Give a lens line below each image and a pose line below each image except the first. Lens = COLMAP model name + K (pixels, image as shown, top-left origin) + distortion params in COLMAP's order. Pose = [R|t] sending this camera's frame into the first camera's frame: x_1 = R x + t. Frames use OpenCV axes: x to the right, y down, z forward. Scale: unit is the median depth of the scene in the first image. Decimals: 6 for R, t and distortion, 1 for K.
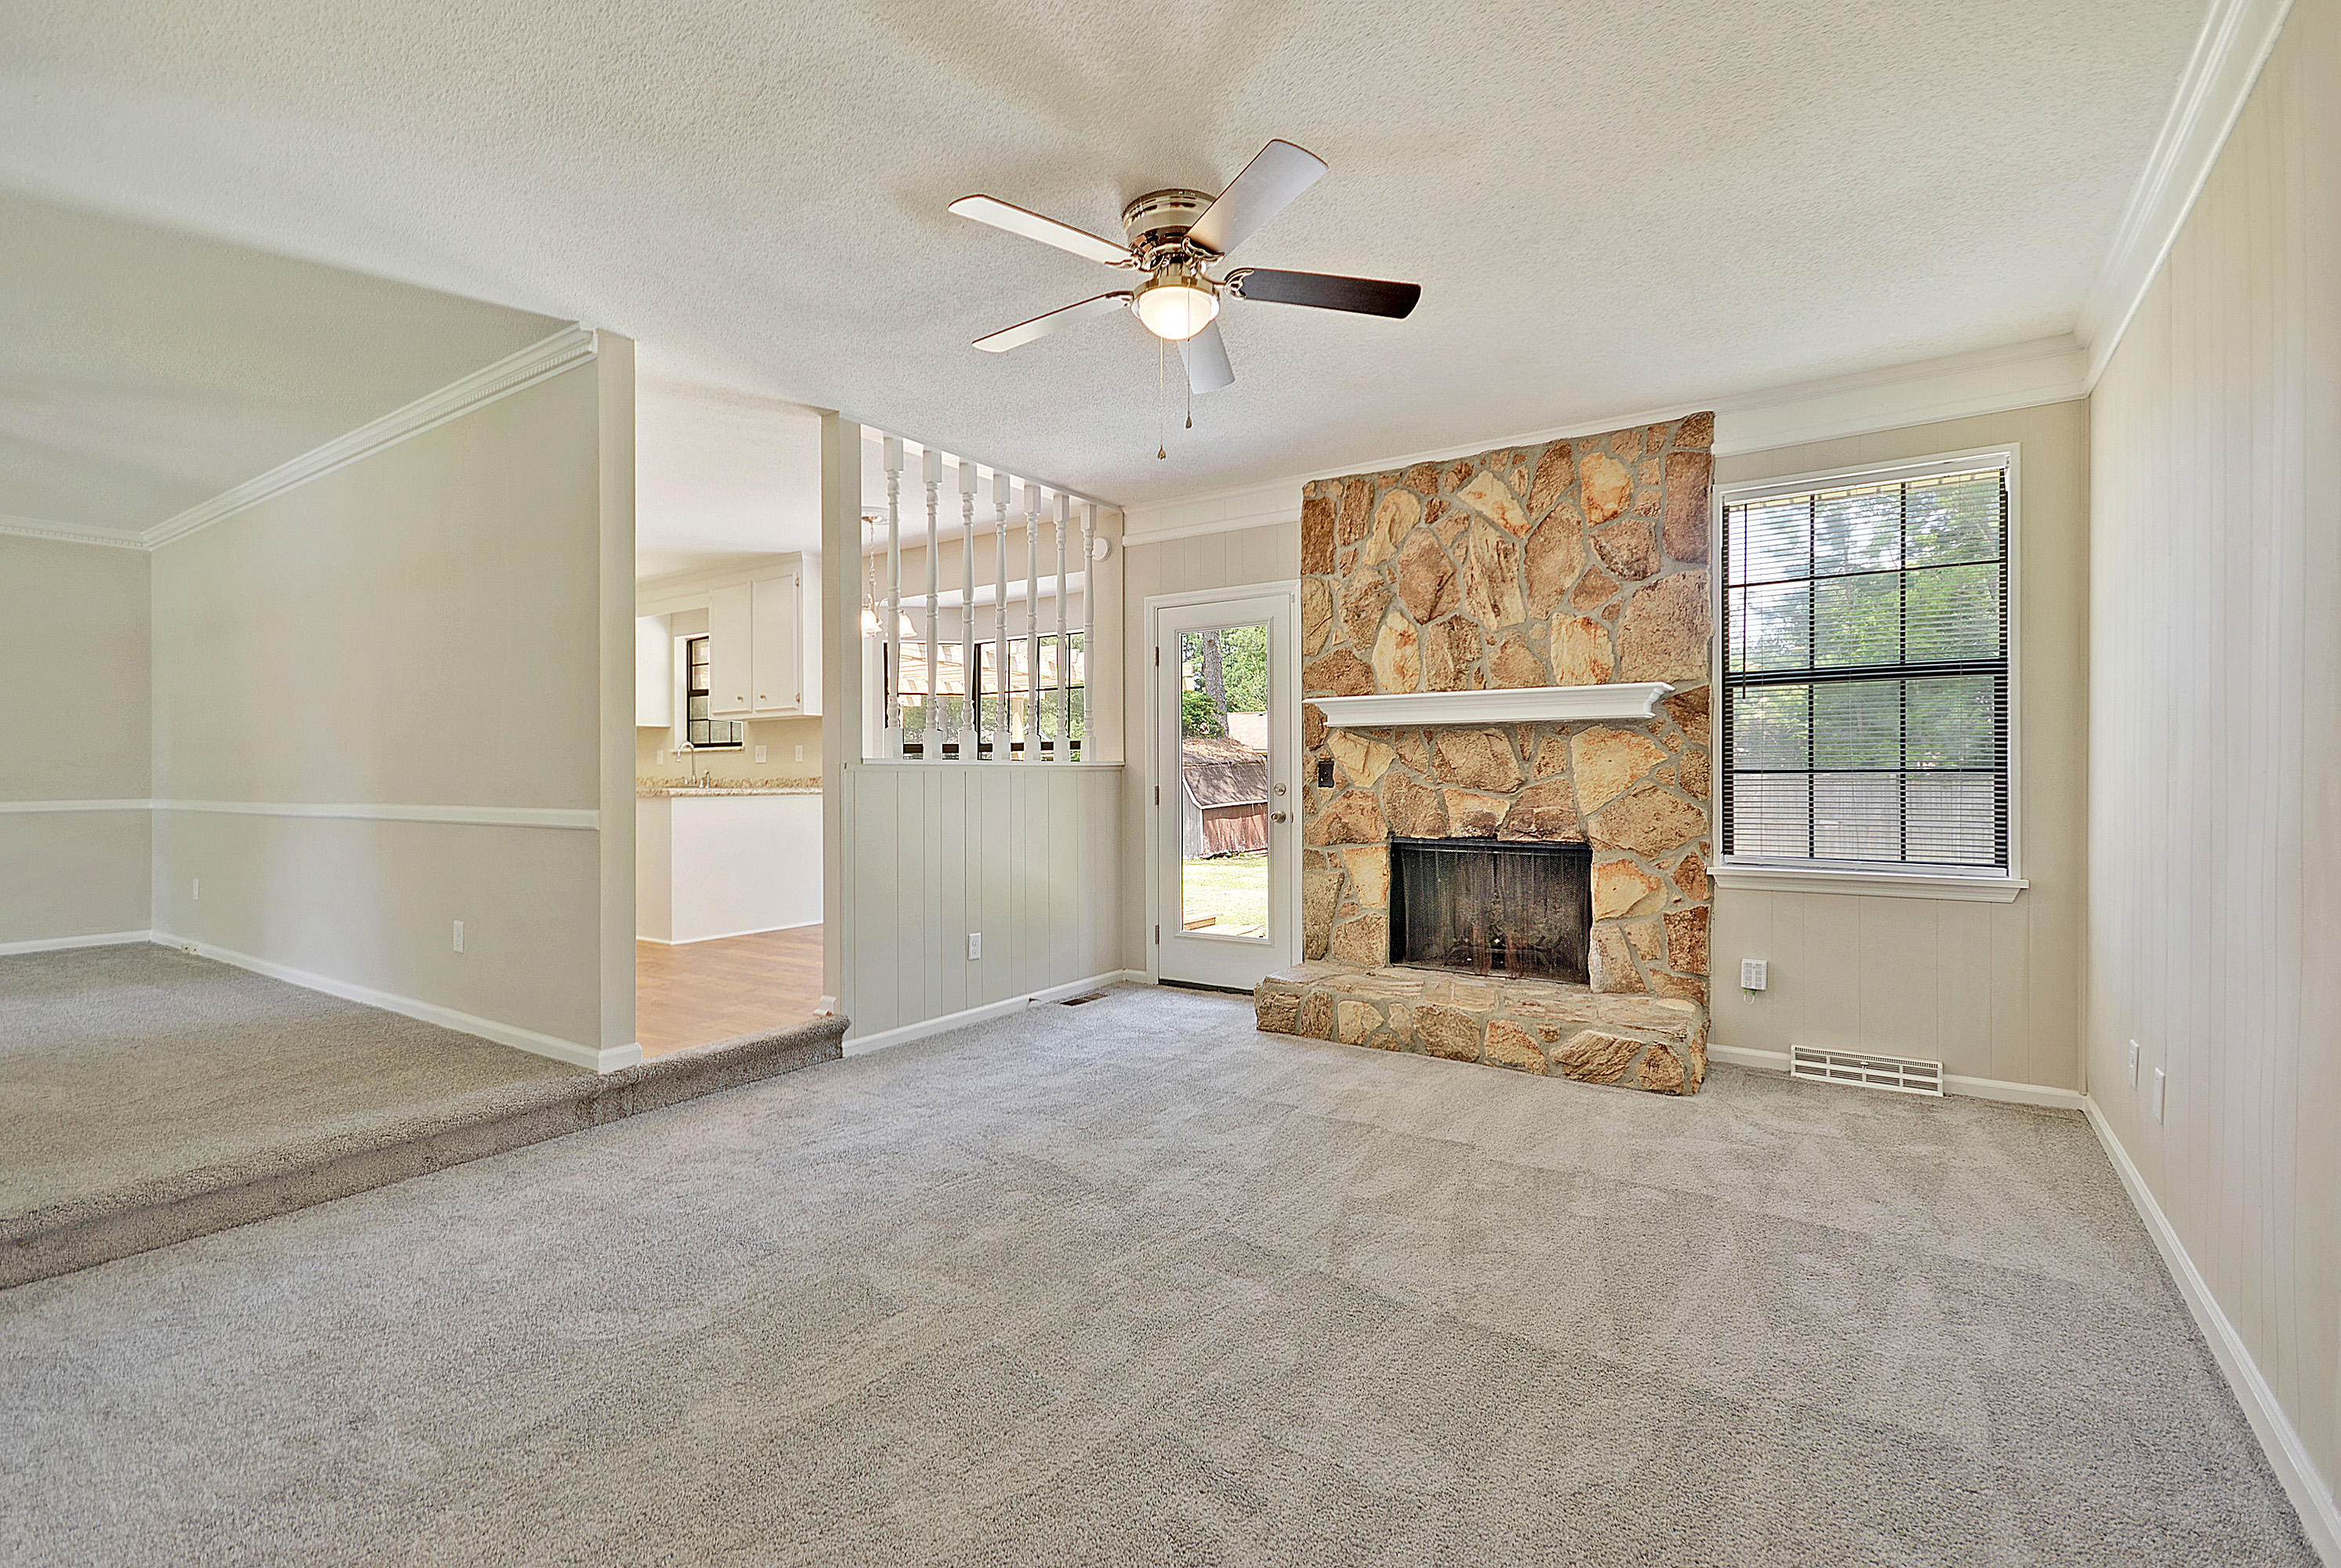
lens RADIAL K [[1048.9, 0, 1178.6], [0, 1048.9, 778.7], [0, 0, 1]] dist [0.003665, -0.004424]
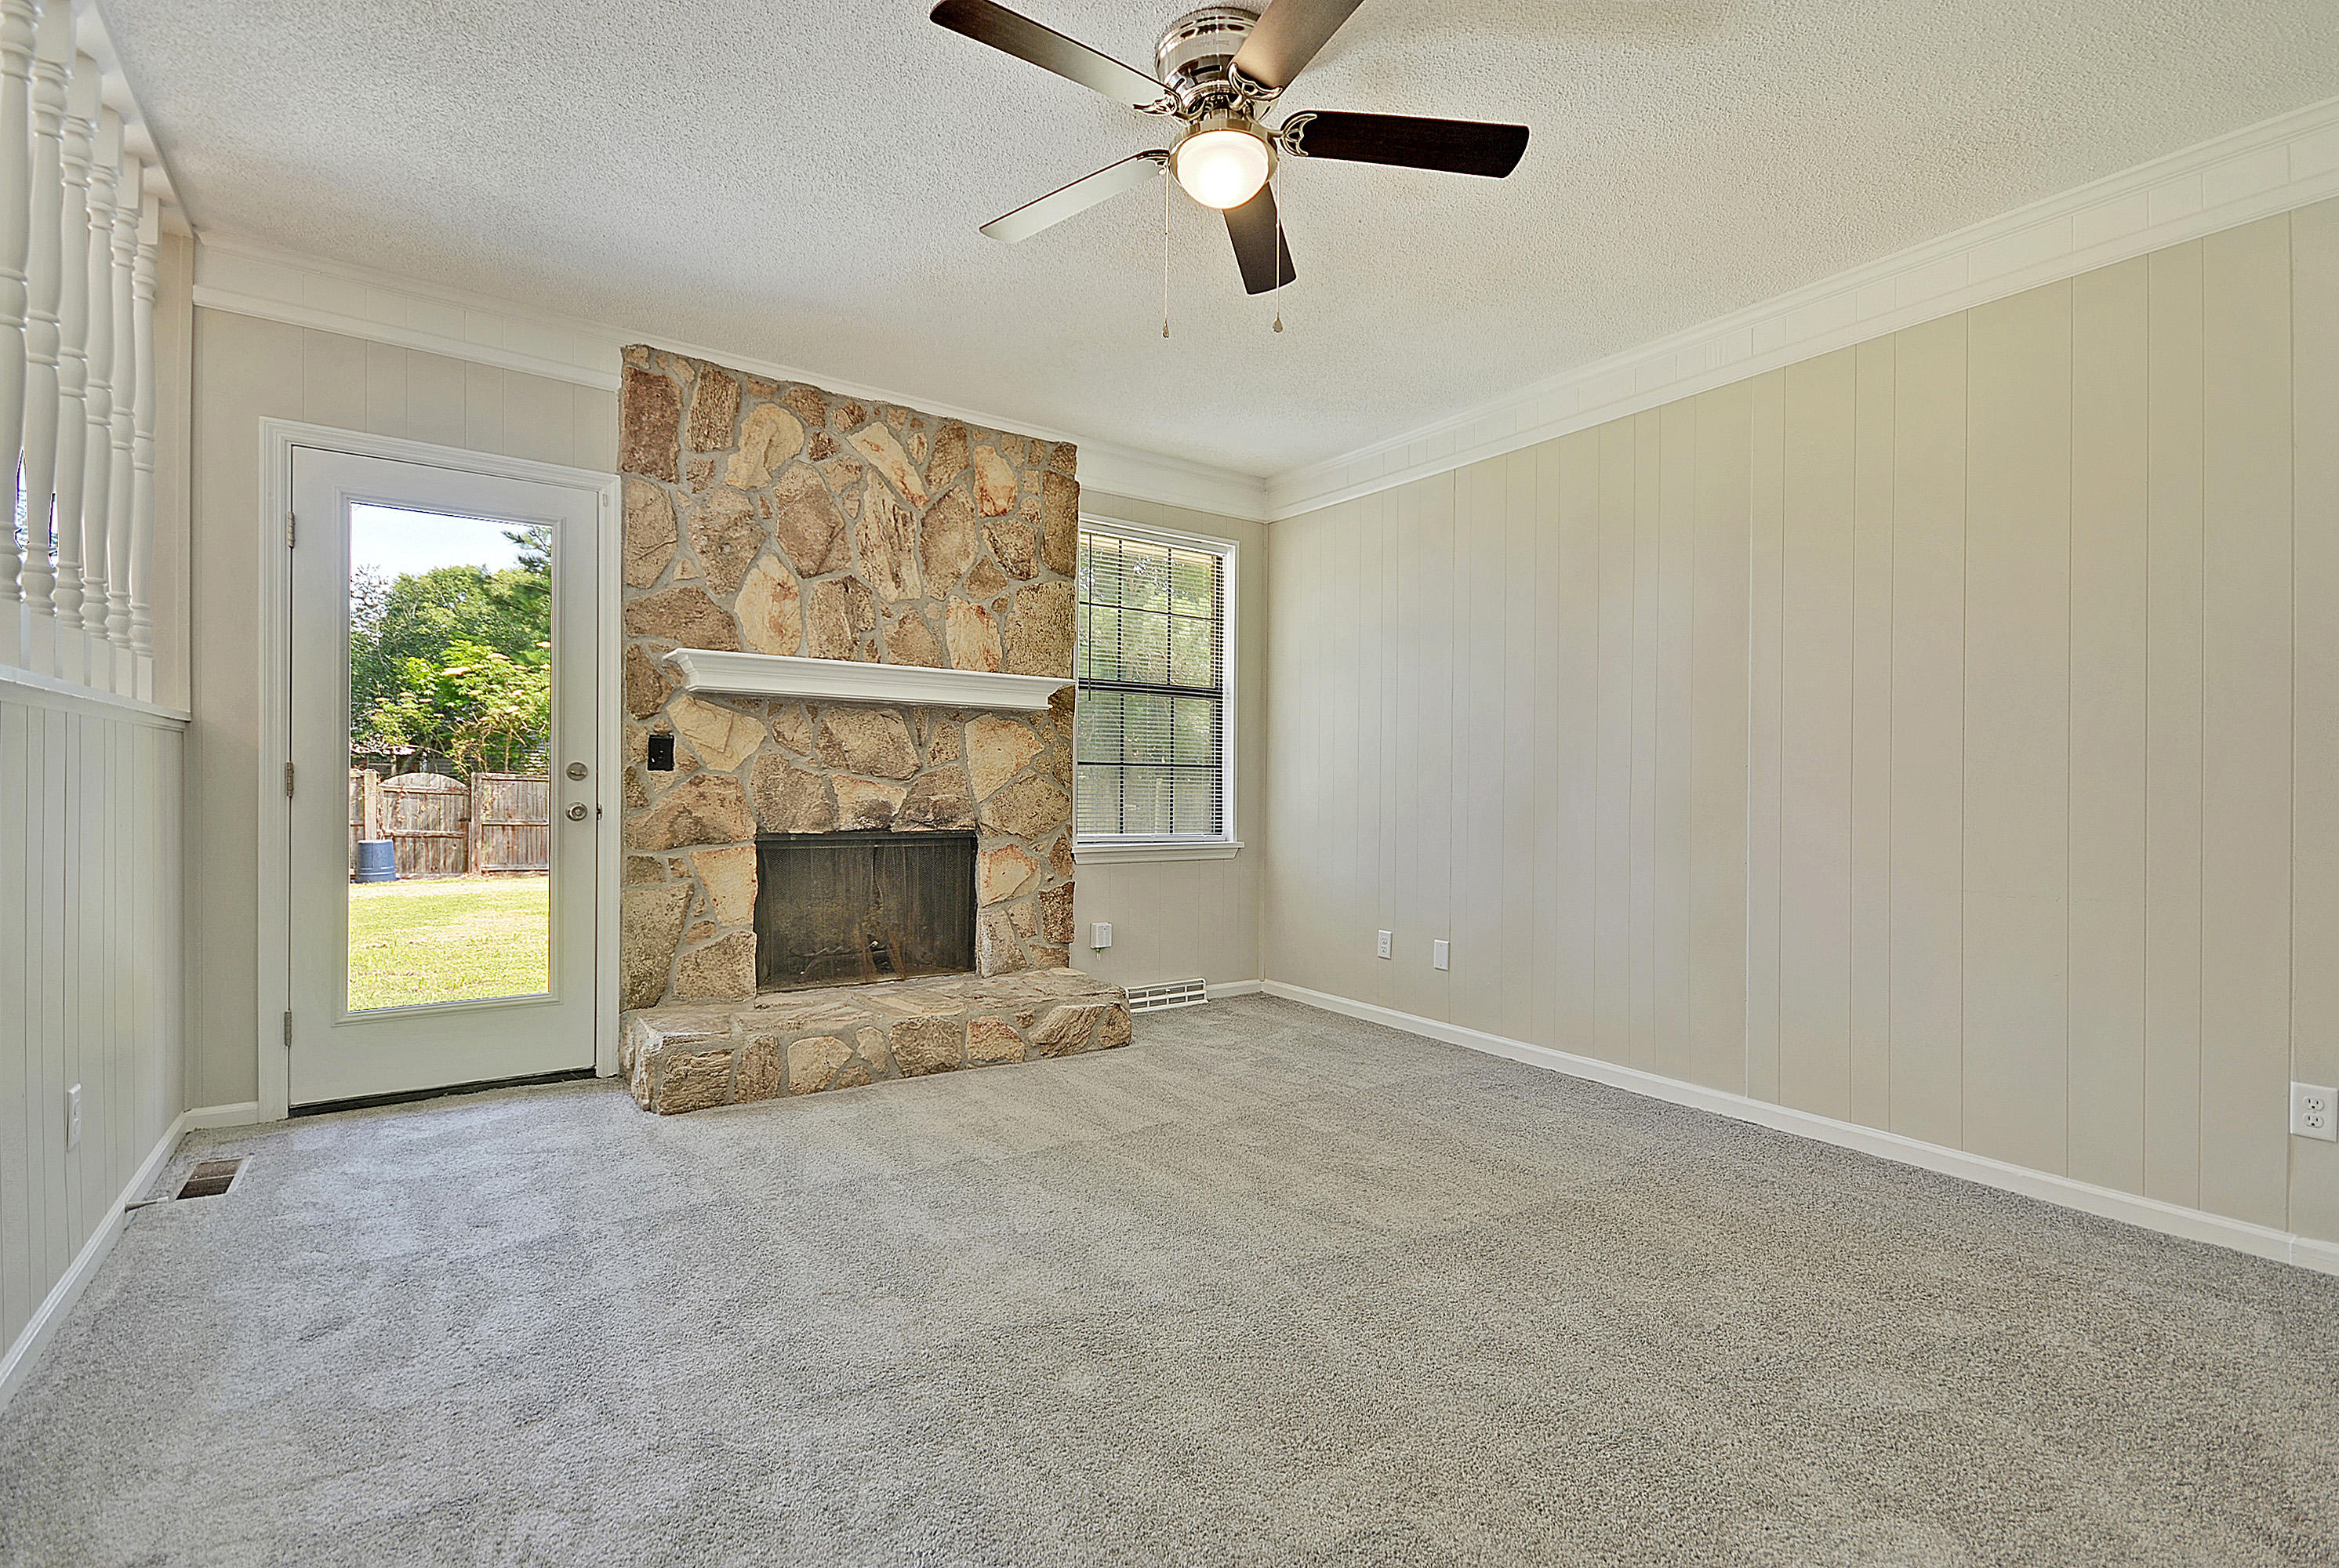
lens RADIAL K [[1047.9, 0, 1165.9], [0, 1047.9, 788.4], [0, 0, 1]] dist [0.003665, -0.004424]
pose [[0.361390, 0.007381, 0.932385, -0.481273], [-0.009870, 0.999943, -0.004091, 0.023530], [-0.932362, -0.007725, 0.361442, 0.466717]]
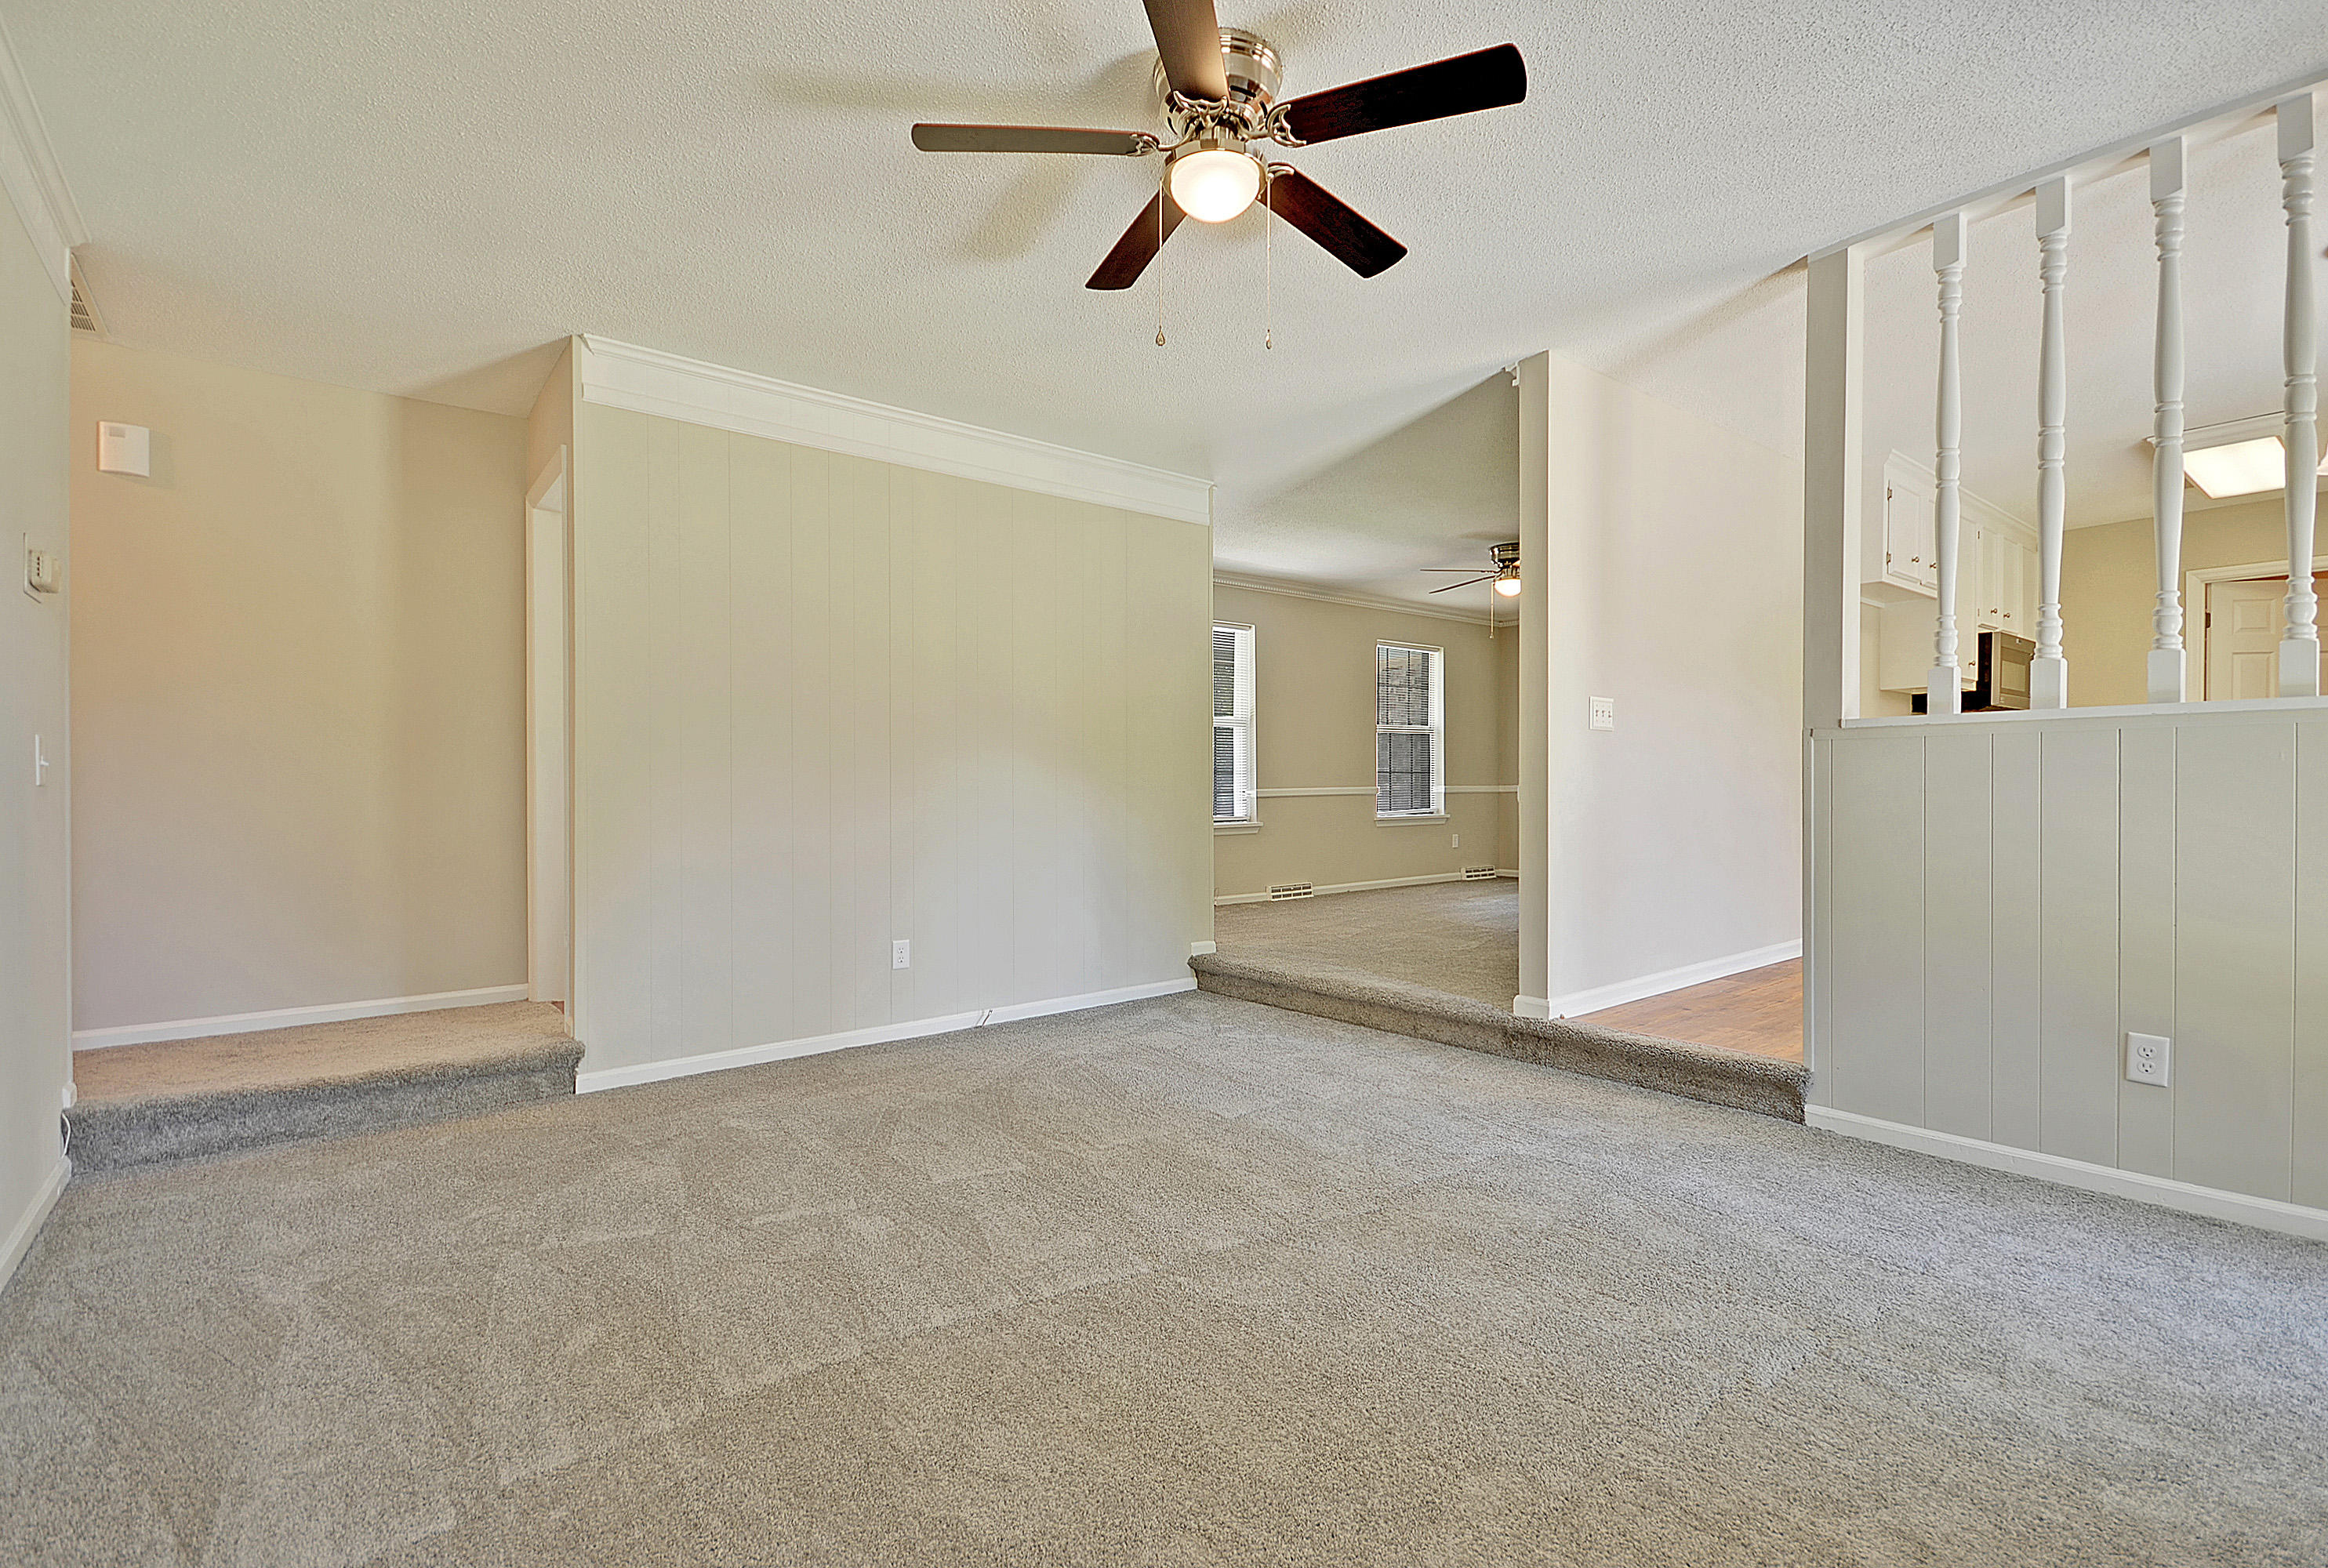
lens RADIAL K [[1036.9, 0, 1178.4], [0, 1036.9, 807.3], [0, 0, 1]] dist [0.001878, -0.000331]
pose [[-0.301390, 0.024036, -0.953198, 0.451036], [0.010469, 0.999705, 0.021899, 0.016952], [0.953444, -0.003379, -0.301553, 0.698746]]
